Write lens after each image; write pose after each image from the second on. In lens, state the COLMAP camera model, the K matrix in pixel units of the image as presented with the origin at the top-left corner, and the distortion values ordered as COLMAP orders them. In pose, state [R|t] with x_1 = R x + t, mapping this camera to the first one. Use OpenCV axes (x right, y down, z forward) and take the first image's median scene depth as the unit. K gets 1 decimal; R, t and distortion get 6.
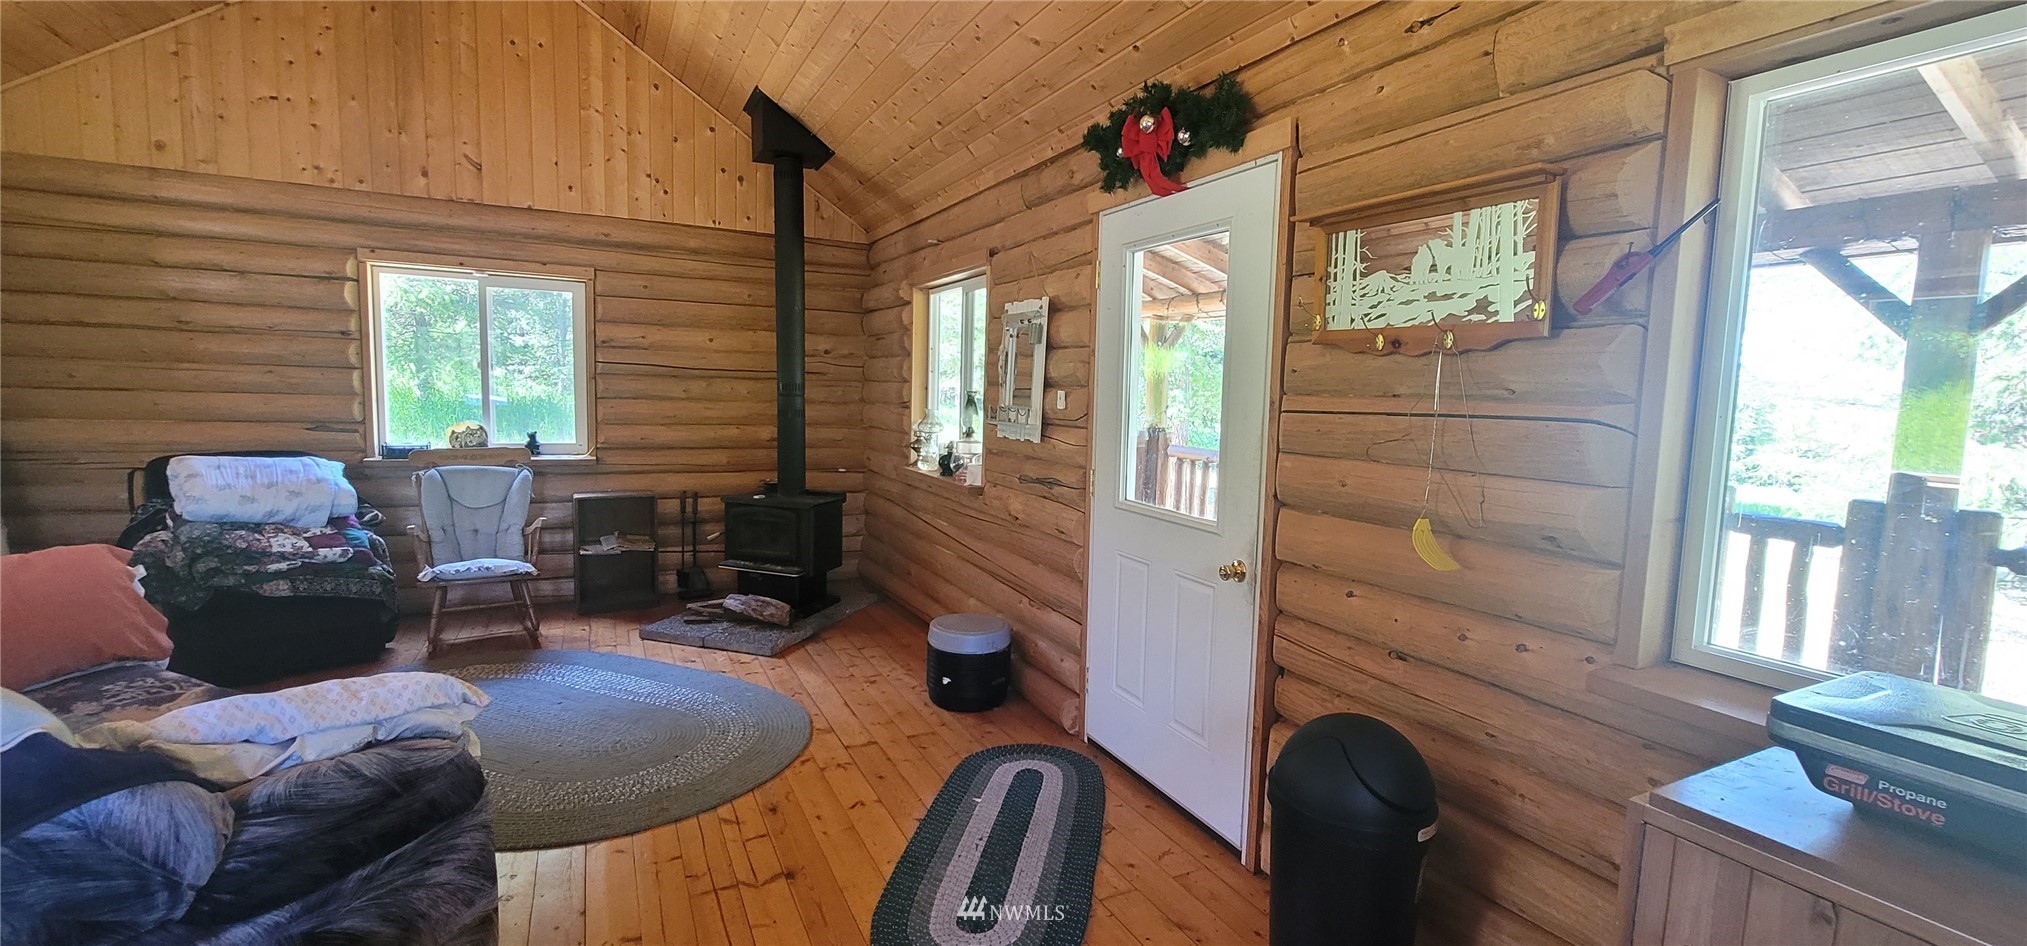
lens RADIAL K [[836.5, 0, 1015.2], [0, 836.5, 468.7], [0, 0, 1]] dist [0.000303, 0.000758]
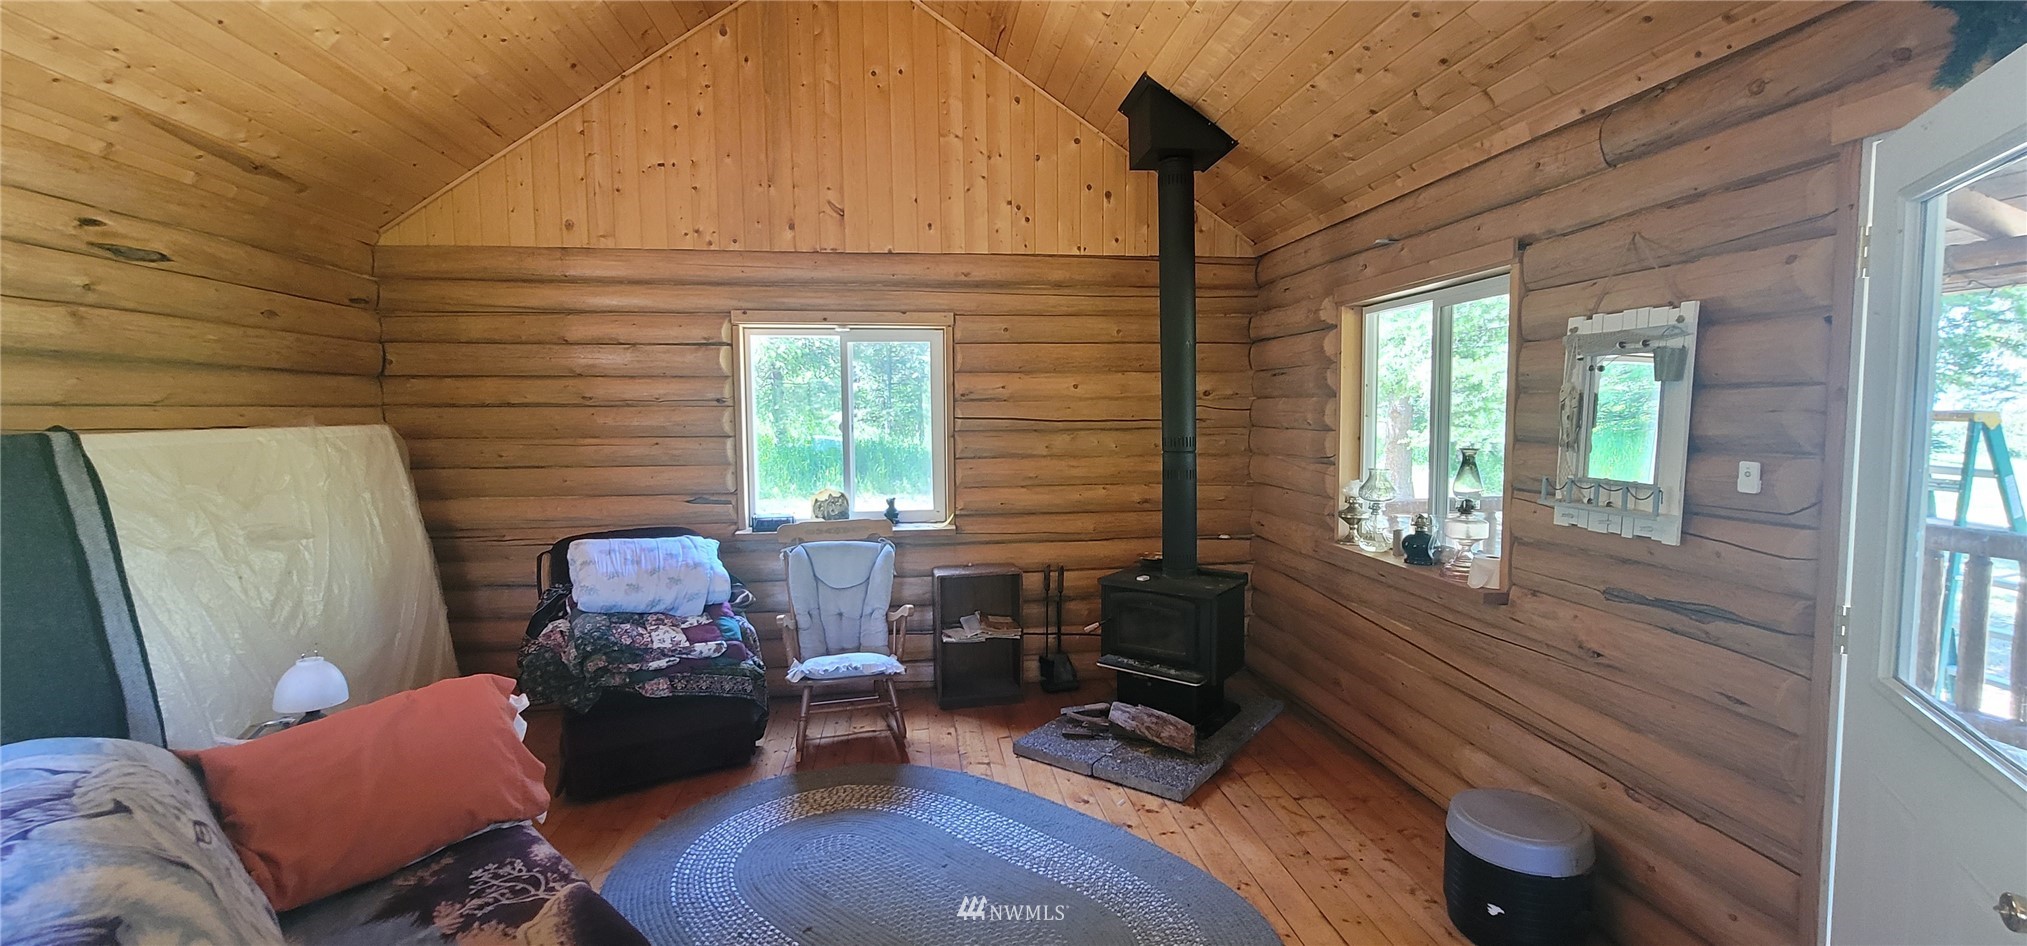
lens RADIAL K [[836.5, 0, 1015.2], [0, 836.5, 468.7], [0, 0, 1]] dist [0.000303, 0.000758]
pose [[0.944333, -0.015252, -0.328639, -0.169460], [0.006017, 0.999558, -0.029101, -0.054086], [0.328937, 0.025504, 0.944007, 0.210632]]
